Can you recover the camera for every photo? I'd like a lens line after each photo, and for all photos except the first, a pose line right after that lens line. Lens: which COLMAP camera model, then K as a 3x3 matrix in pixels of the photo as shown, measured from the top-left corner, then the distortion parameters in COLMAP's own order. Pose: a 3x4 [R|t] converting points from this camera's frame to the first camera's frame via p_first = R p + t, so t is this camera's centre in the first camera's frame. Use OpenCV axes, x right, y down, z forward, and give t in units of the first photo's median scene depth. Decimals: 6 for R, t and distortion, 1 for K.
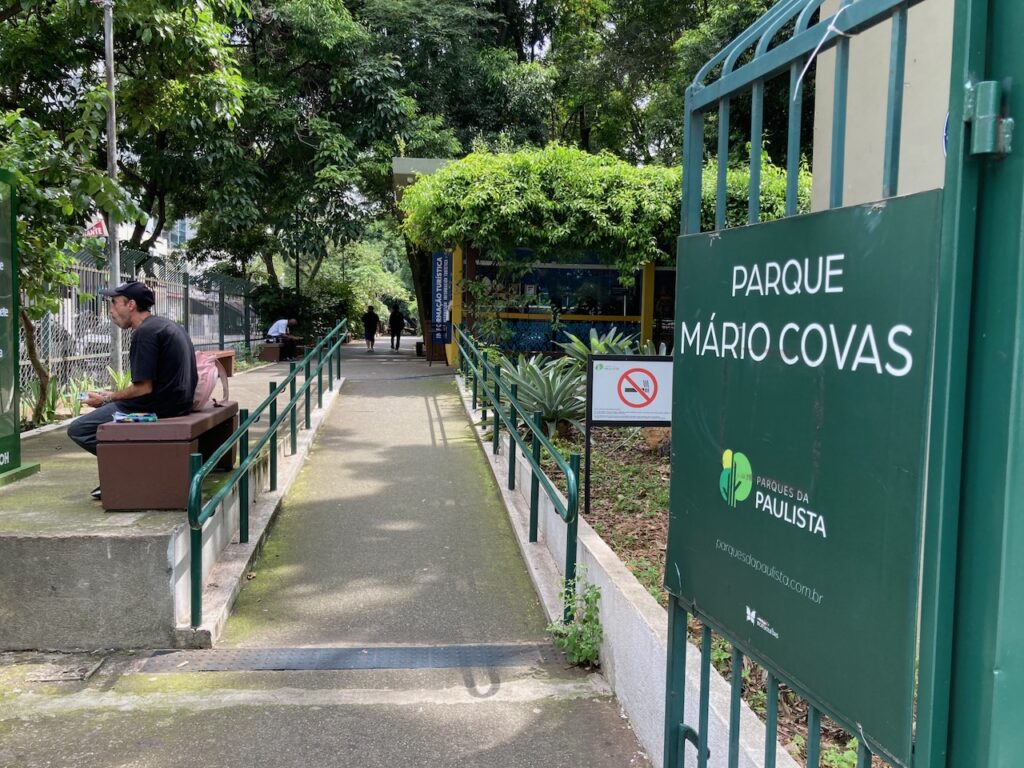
lens RADIAL K [[841.7, 0, 511.3], [0, 841.7, 384.0], [0, 0, 1]] dist [0.013614, 0.017976]
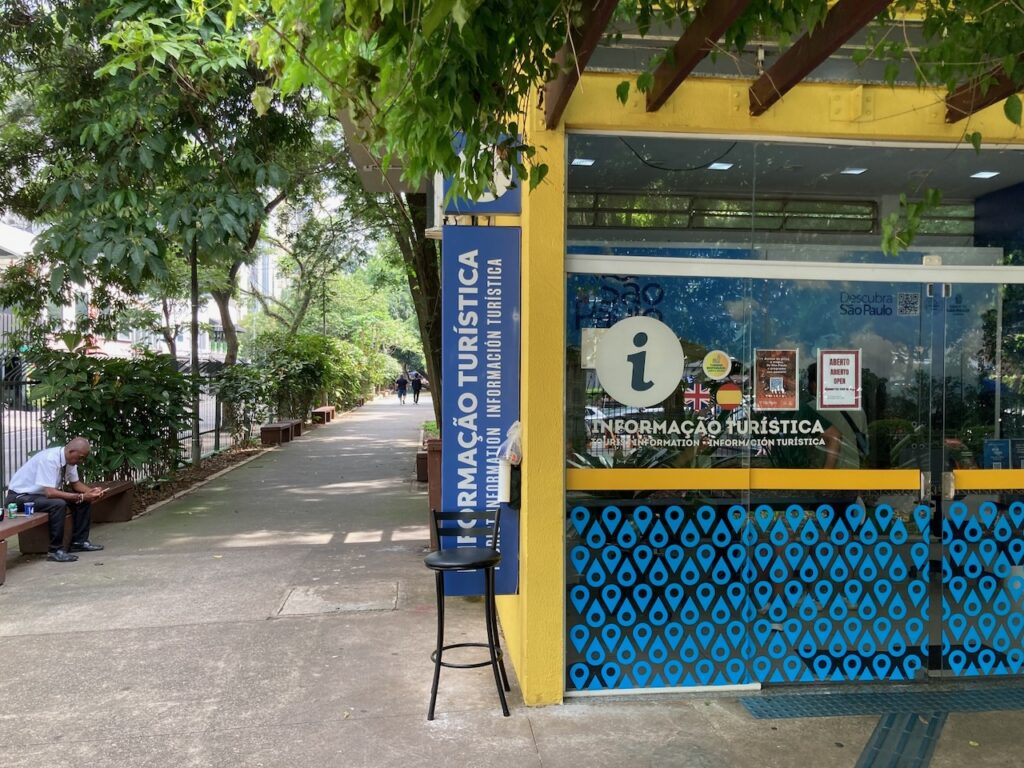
lens RADIAL K [[841.7, 0, 513.3], [0, 841.7, 383.3], [0, 0, 1]] dist [0.013614, 0.017976]
pose [[0.999736, -0.011943, -0.019647, -0.015589], [0.010853, 0.998444, -0.054690, -0.023298], [0.020270, 0.054462, 0.998310, 0.176524]]
